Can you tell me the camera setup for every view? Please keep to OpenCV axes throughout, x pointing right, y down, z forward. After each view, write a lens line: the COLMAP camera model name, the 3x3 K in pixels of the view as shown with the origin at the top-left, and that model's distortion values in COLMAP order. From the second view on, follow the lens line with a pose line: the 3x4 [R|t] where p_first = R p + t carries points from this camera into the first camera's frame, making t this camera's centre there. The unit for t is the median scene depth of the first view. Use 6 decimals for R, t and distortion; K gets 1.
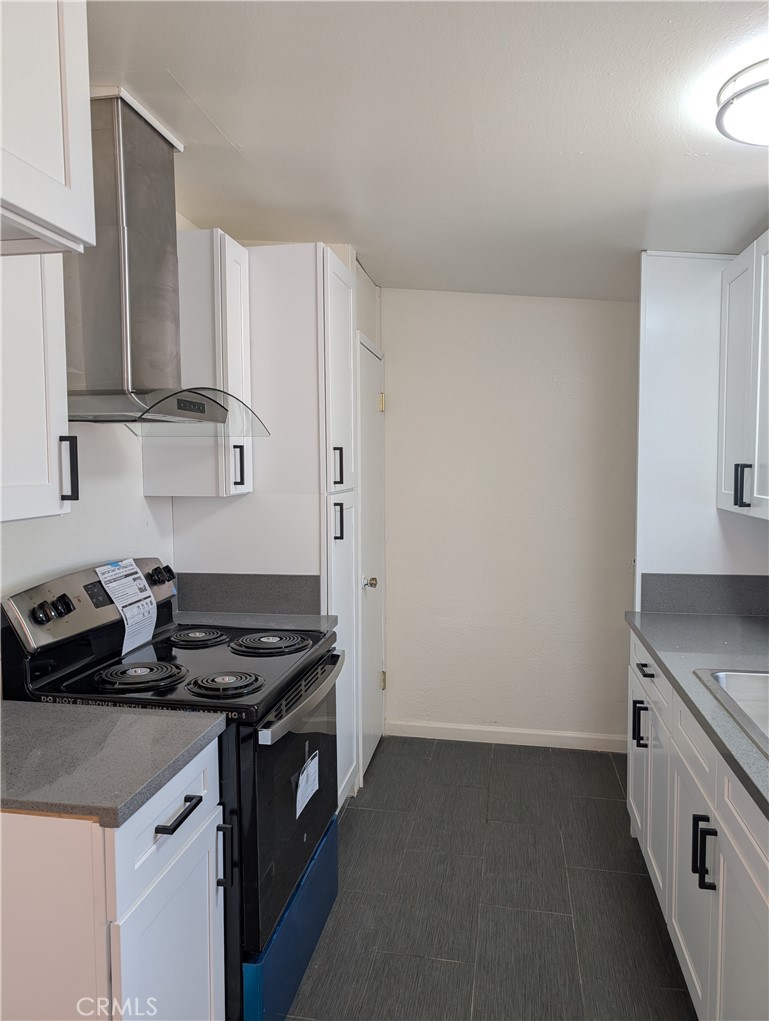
lens RADIAL K [[731.7, 0, 381.6], [0, 731.7, 507.6], [0, 0, 1]] dist [0.028160, -0.023871]
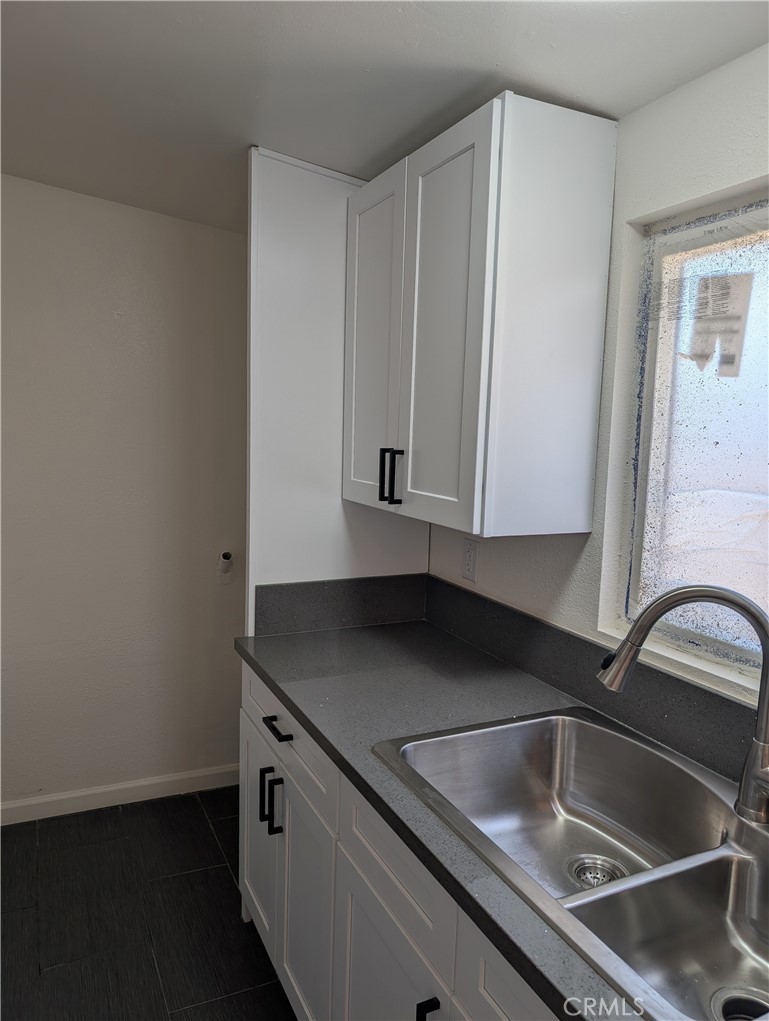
lens RADIAL K [[731.7, 0, 383.2], [0, 731.7, 509.5], [0, 0, 1]] dist [0.028160, -0.023871]
pose [[0.808892, -0.041536, 0.586489, 0.024251], [0.002931, 0.997774, 0.066622, -0.045870], [-0.587950, -0.052172, 0.807213, 0.366382]]
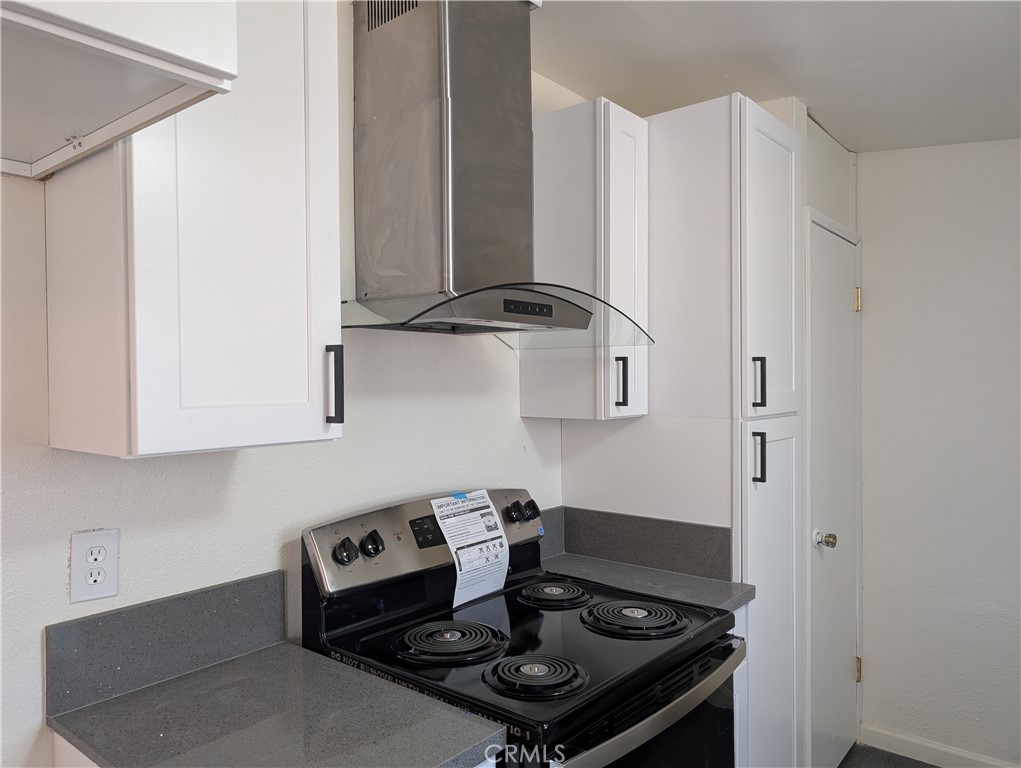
lens RADIAL K [[730.7, 0, 500.6], [0, 730.7, 390.5], [0, 0, 1]] dist [0.034000, -0.028863]
pose [[0.868347, 0.005430, -0.495927, 0.092409], [-0.029498, 0.998735, -0.040713, -0.011818], [0.495078, 0.049982, 0.867410, 0.243037]]
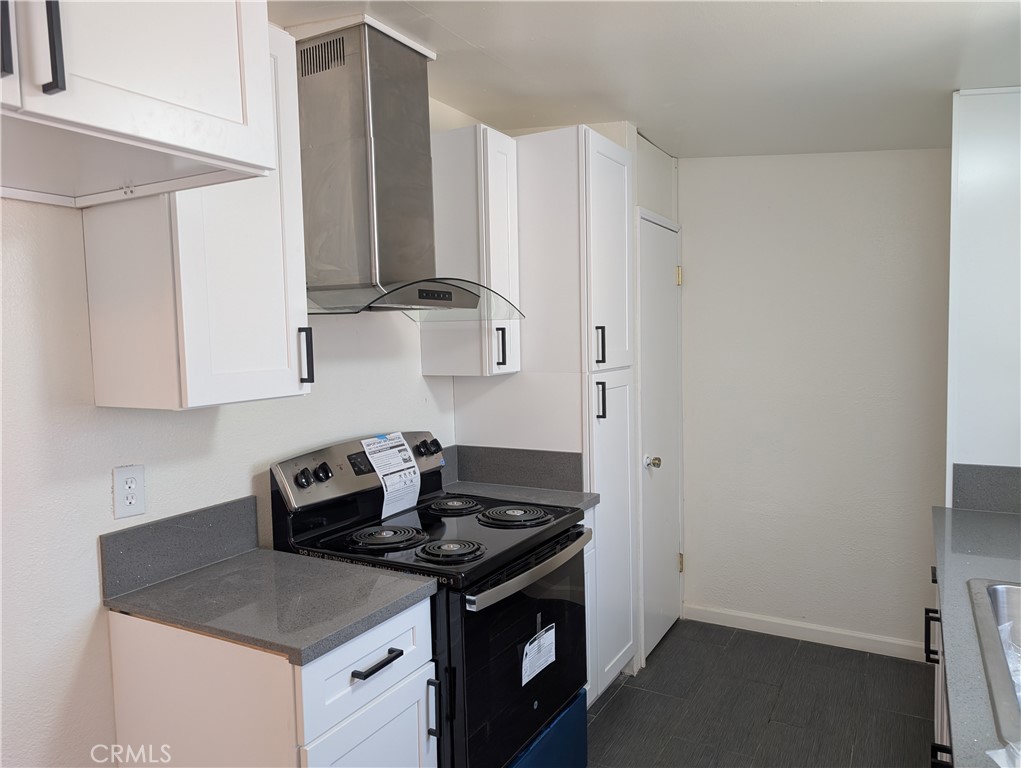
lens RADIAL K [[730.7, 0, 502.0], [0, 730.7, 386.1], [0, 0, 1]] dist [0.034000, -0.028863]
pose [[0.943651, 0.004795, -0.330908, 0.161128], [-0.002099, 0.999962, 0.008506, -0.009807], [0.330936, -0.007333, 0.943625, 0.004561]]
